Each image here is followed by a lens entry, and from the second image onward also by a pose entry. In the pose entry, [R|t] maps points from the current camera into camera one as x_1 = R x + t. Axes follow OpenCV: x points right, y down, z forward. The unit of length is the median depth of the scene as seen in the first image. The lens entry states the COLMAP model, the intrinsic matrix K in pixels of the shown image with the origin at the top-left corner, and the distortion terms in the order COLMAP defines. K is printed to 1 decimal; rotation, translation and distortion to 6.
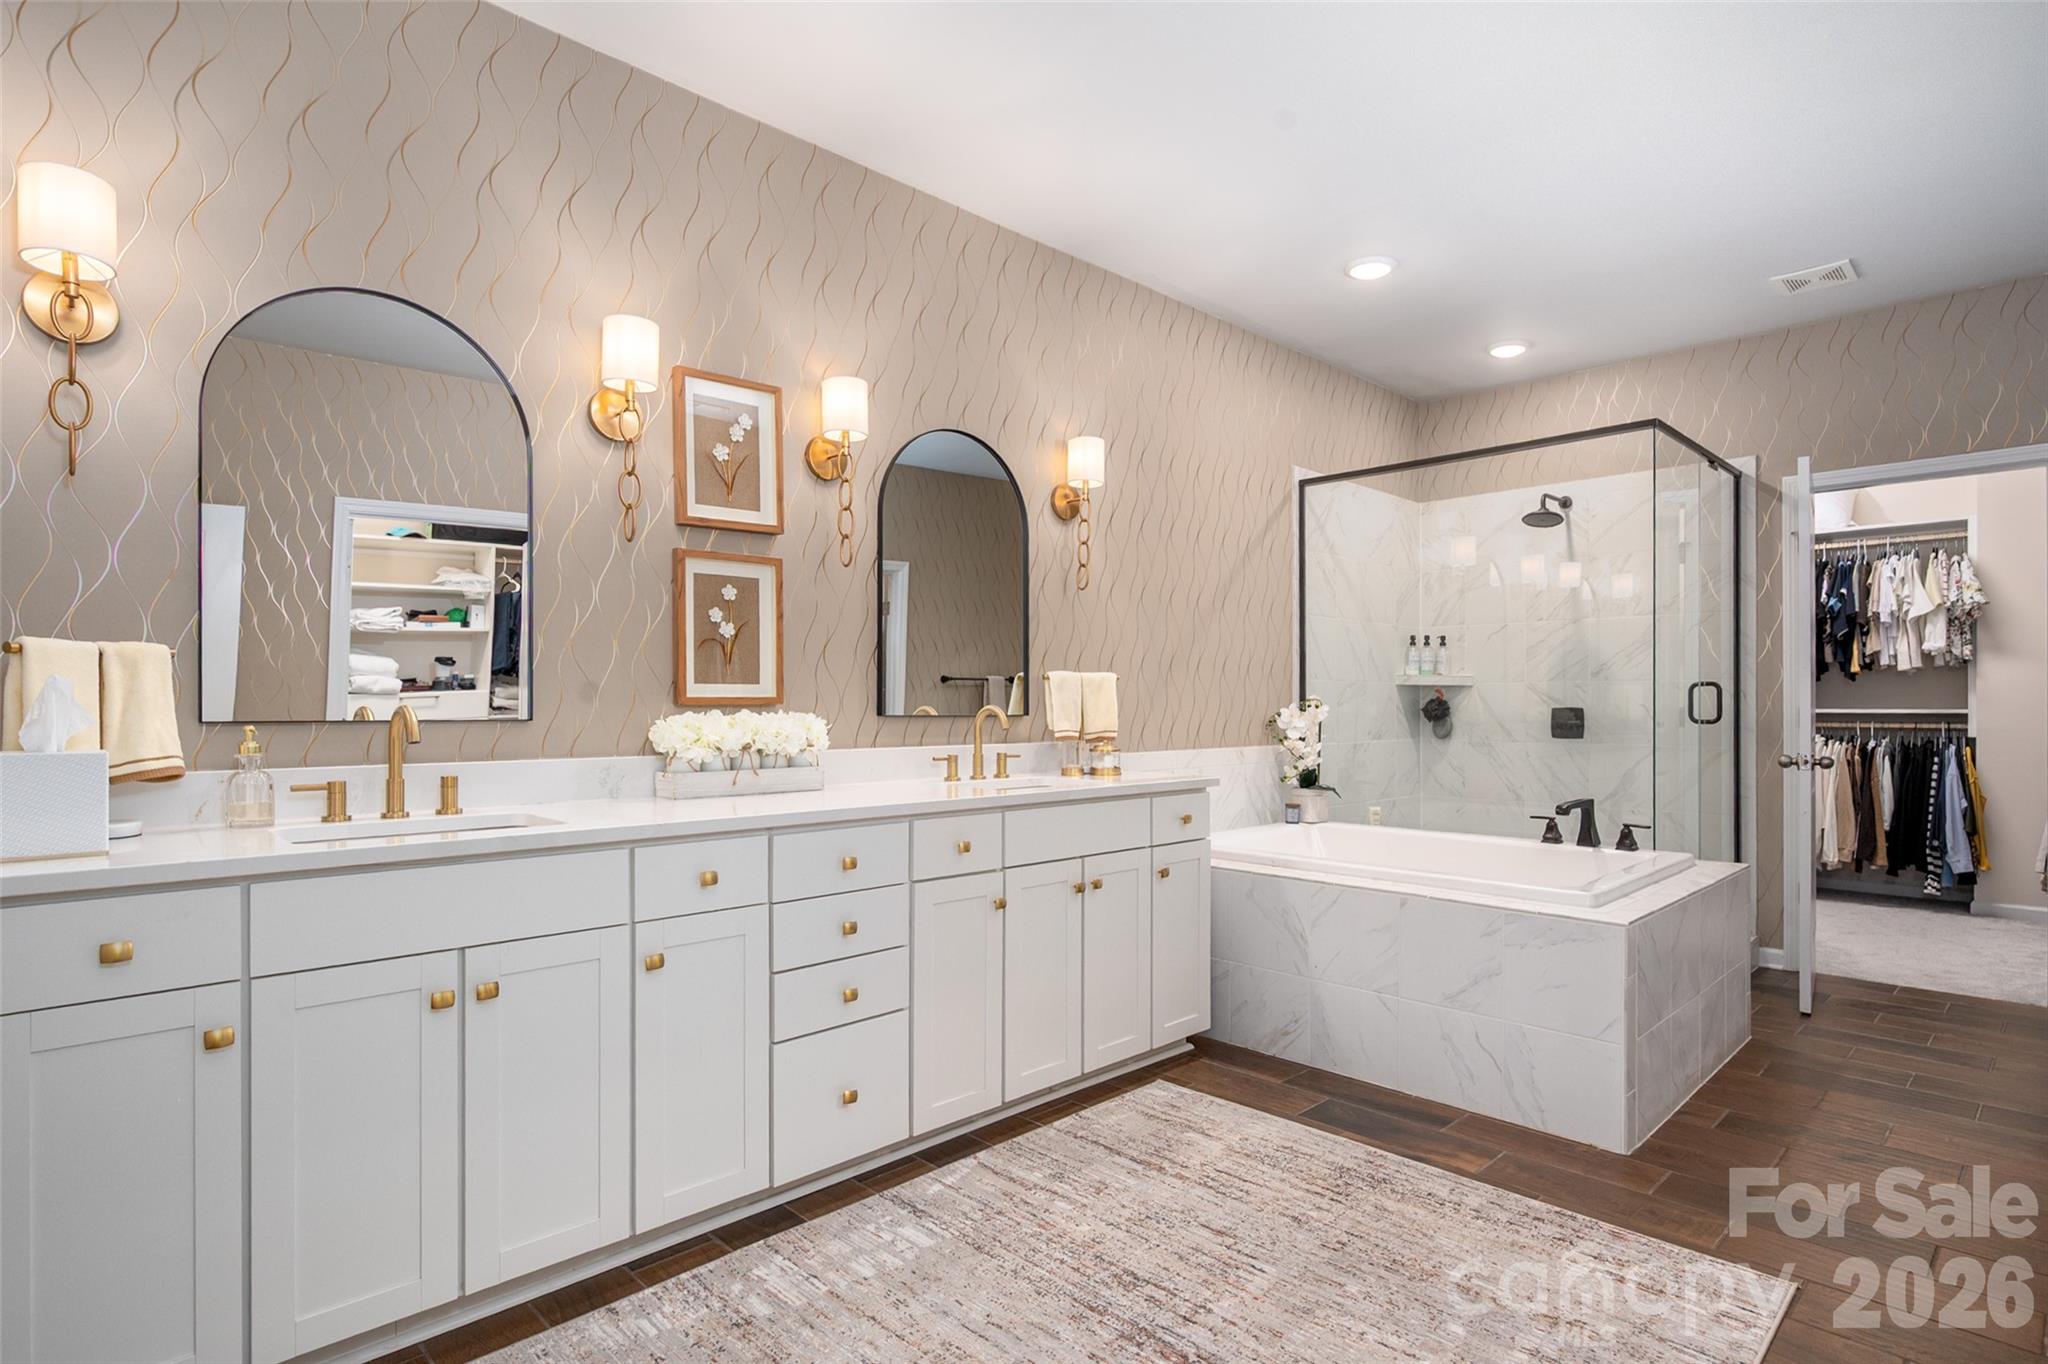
lens RADIAL K [[1020.1, 0, 1038.8], [0, 1020.1, 721.4], [0, 0, 1]] dist [-0.014834, 0.001770]
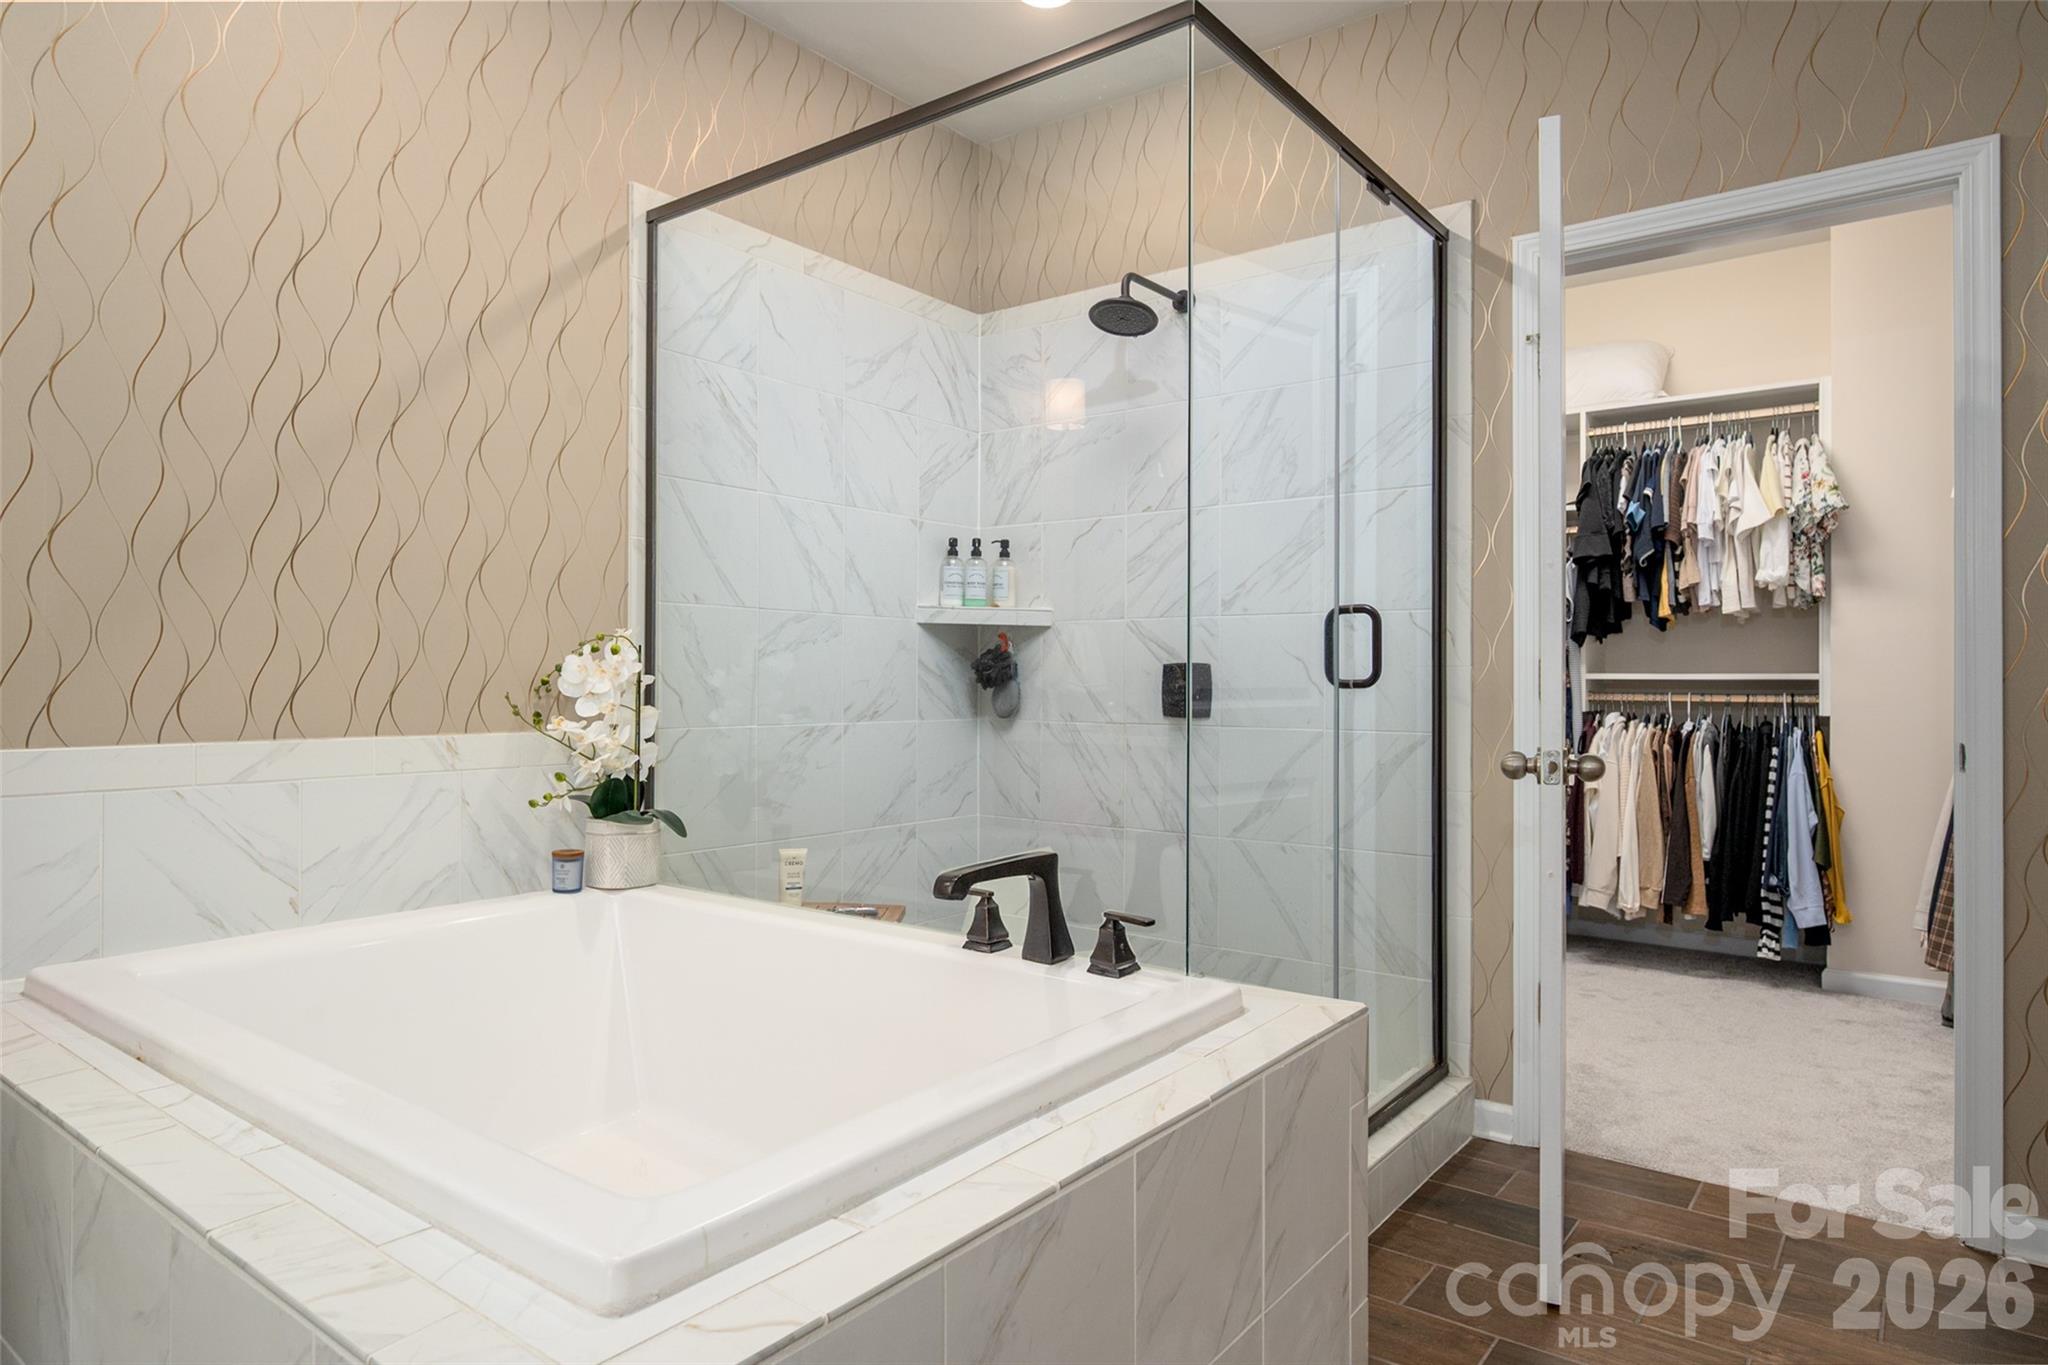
lens RADIAL K [[1221.2, 0, 1007.1], [0, 1221.2, 697.7], [0, 0, 1]] dist [-0.012801, 0.002997]
pose [[0.988027, 0.002375, 0.154263, 0.330080], [-0.002160, 0.999996, -0.001564, 0.007136], [-0.154266, 0.001212, 0.988029, 0.357226]]
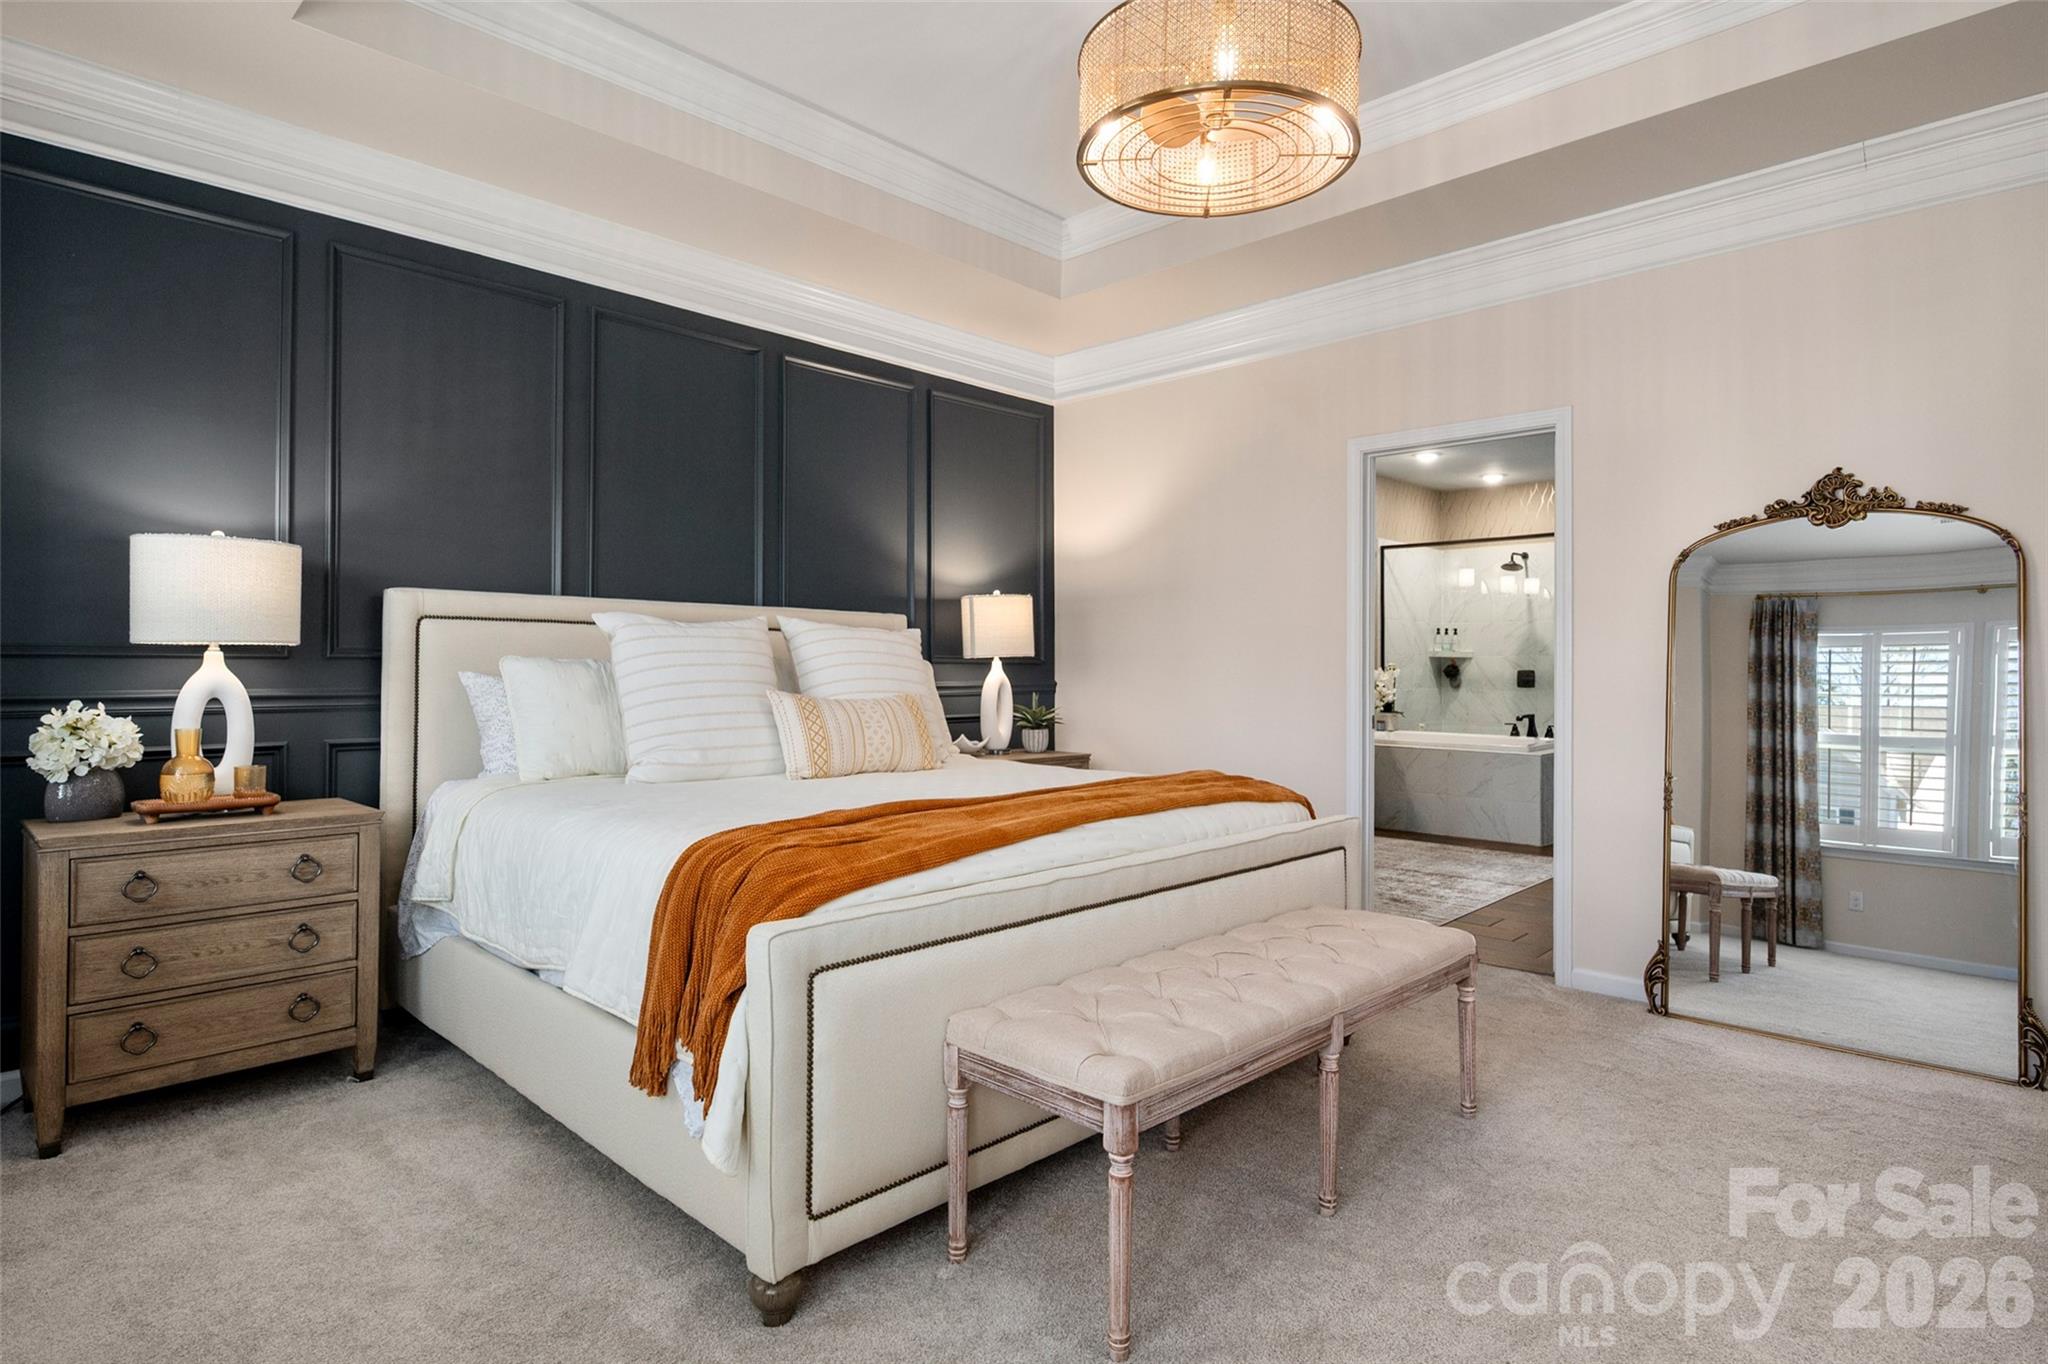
lens RADIAL K [[1074.4, 0, 1043.2], [0, 1074.4, 661.1], [0, 0, 1]] dist [0.000690, -0.000191]
pose [[0.999258, 0.007049, 0.037875, -0.411393], [-0.006274, 0.999769, -0.020560, 0.014331], [-0.038011, 0.020307, 0.999071, -0.880185]]
